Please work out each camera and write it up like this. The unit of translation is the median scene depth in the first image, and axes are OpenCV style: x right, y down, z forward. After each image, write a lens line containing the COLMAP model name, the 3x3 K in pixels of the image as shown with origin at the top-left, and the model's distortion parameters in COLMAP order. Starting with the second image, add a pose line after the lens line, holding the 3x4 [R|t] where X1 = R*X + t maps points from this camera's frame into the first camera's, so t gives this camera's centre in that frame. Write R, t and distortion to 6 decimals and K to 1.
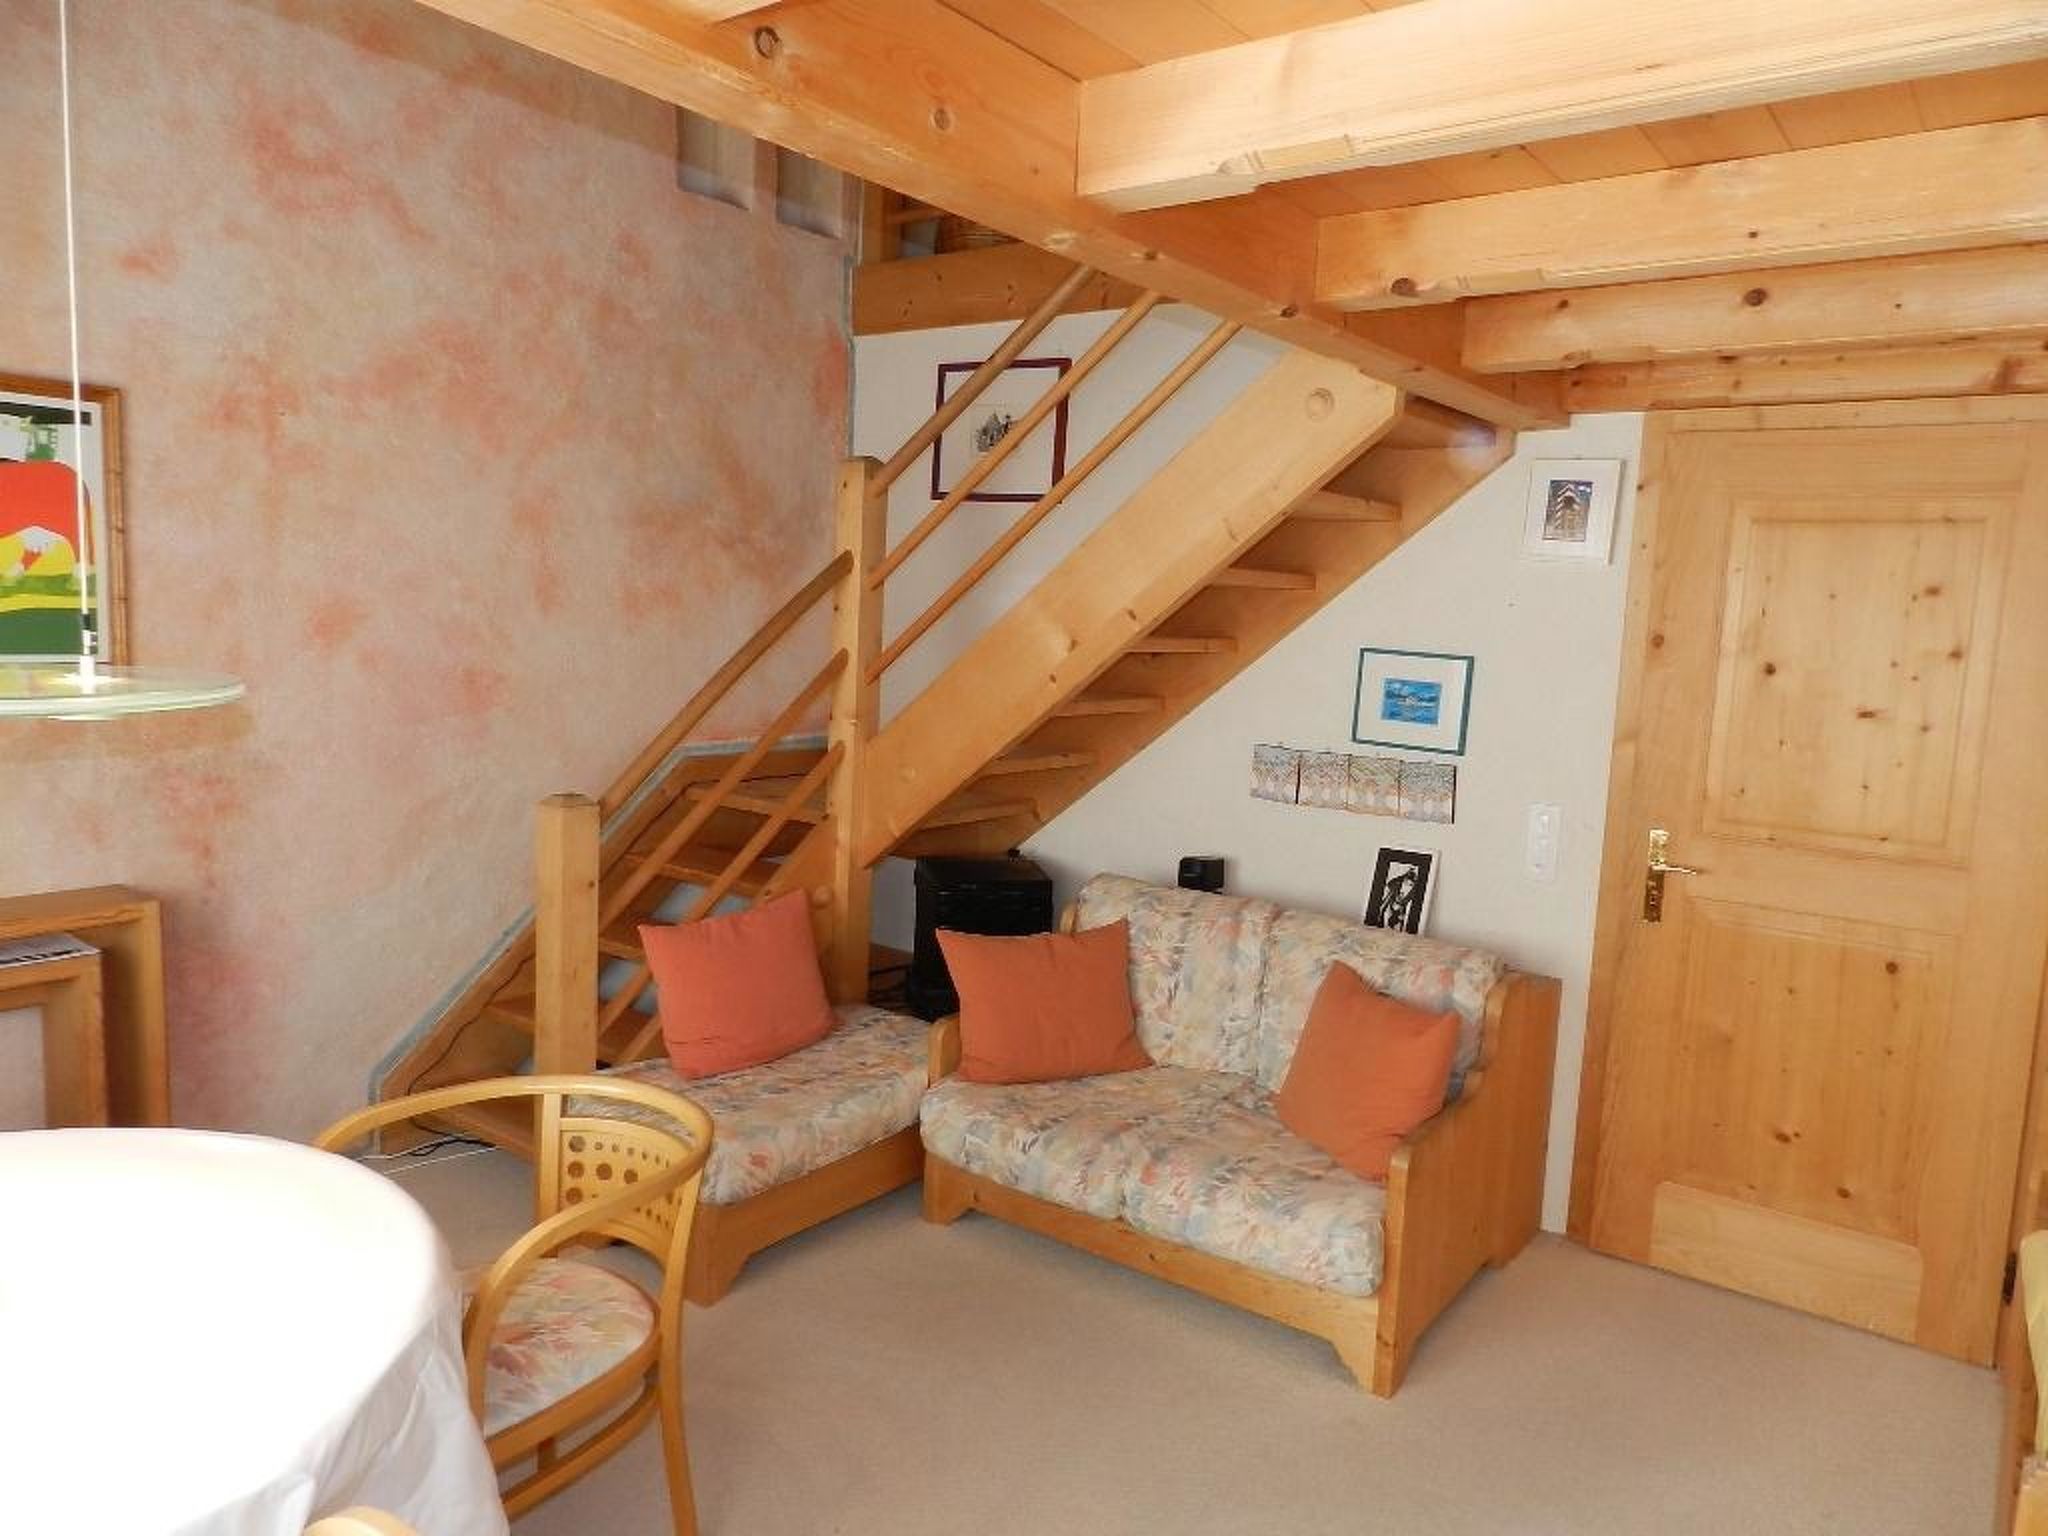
lens RADIAL K [[1367.3, 0, 1009.5], [0, 1367.3, 758.9], [0, 0, 1]] dist [0.008708, 0.001502]
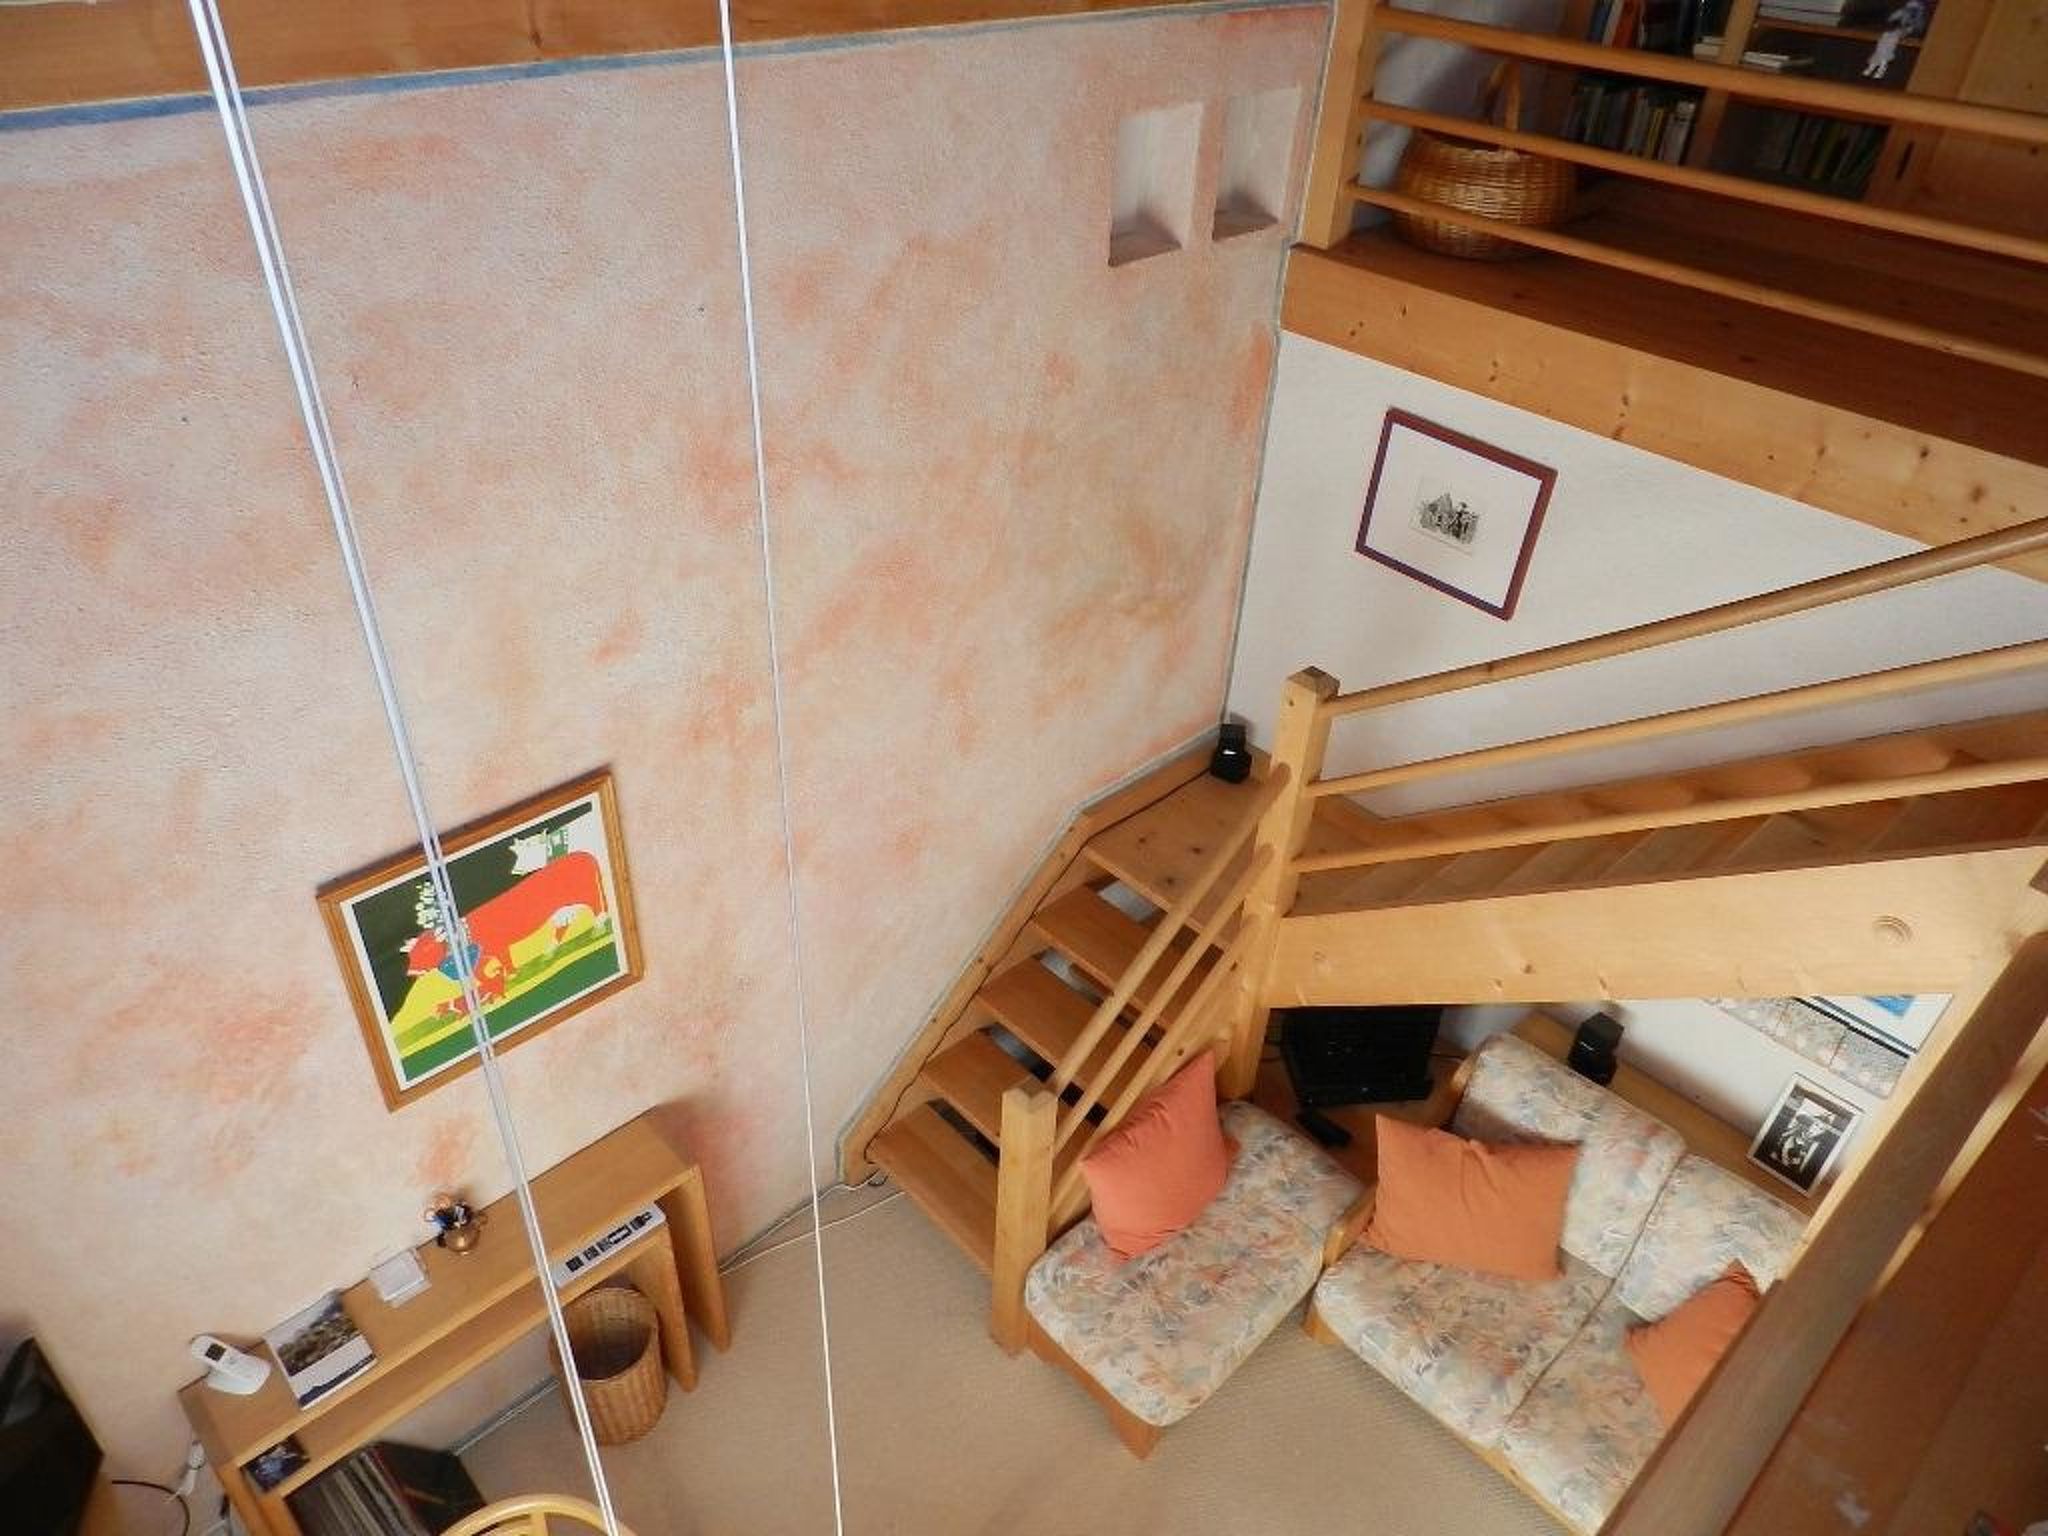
lens RADIAL K [[1390.9, 0, 1024.0], [0, 1390.9, 768.0], [0, 0, 1]] dist [0.015736, -0.000605]
pose [[0.989386, 0.081538, -0.120281, -0.190058], [-0.013218, 0.874803, 0.484298, -0.636246], [0.144711, -0.477568, 0.866595, 0.138562]]
